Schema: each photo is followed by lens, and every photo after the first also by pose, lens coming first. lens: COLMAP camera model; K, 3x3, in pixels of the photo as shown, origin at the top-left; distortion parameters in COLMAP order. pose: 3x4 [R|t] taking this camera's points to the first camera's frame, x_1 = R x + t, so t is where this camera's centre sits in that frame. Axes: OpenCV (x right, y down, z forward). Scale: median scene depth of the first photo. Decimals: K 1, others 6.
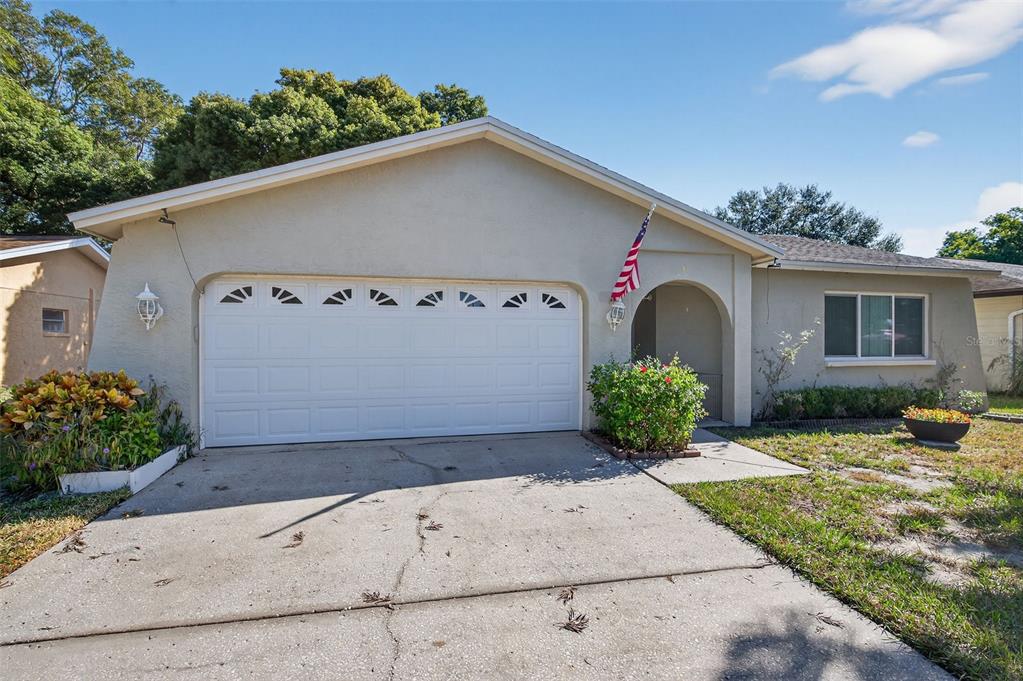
lens RADIAL K [[419.2, 0, 514.9], [0, 419.2, 344.3], [0, 0, 1]] dist [0.000354, 0.000202]
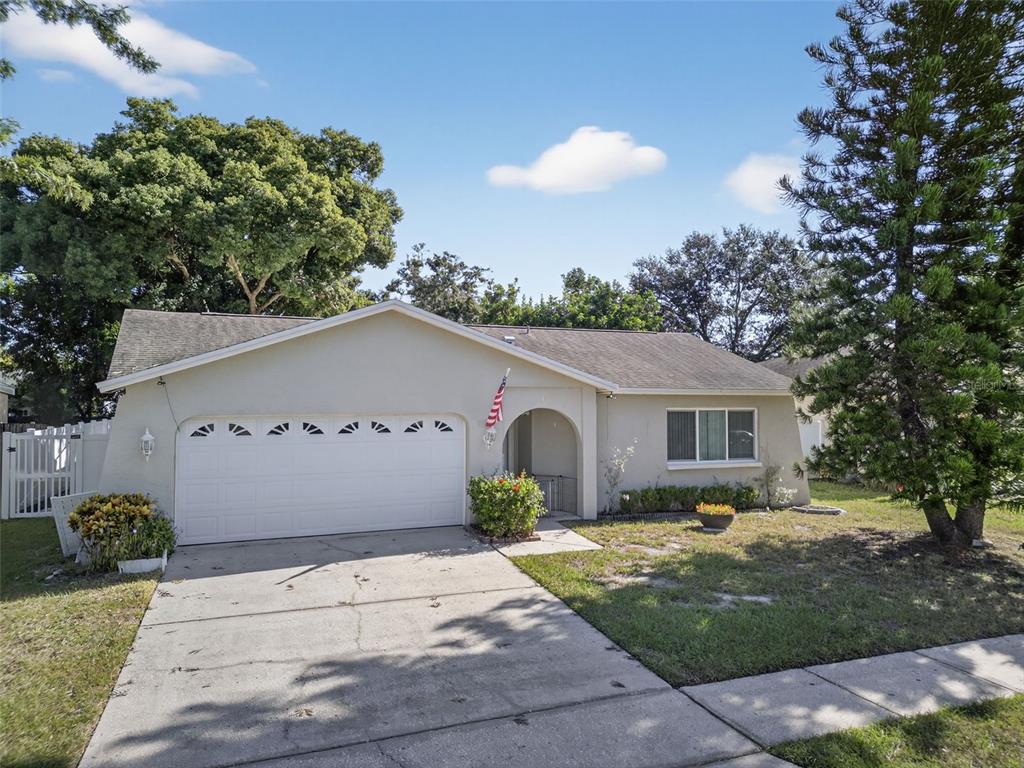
lens RADIAL K [[654.1, 0, 512.0], [0, 654.1, 384.0], [0, 0, 1]] dist [0.109753, -0.139967]
pose [[0.989543, 0.007290, 0.144053, 0.007444], [-0.003946, 0.999716, -0.023492, -0.174395], [-0.144184, 0.022678, 0.989291, -0.989438]]
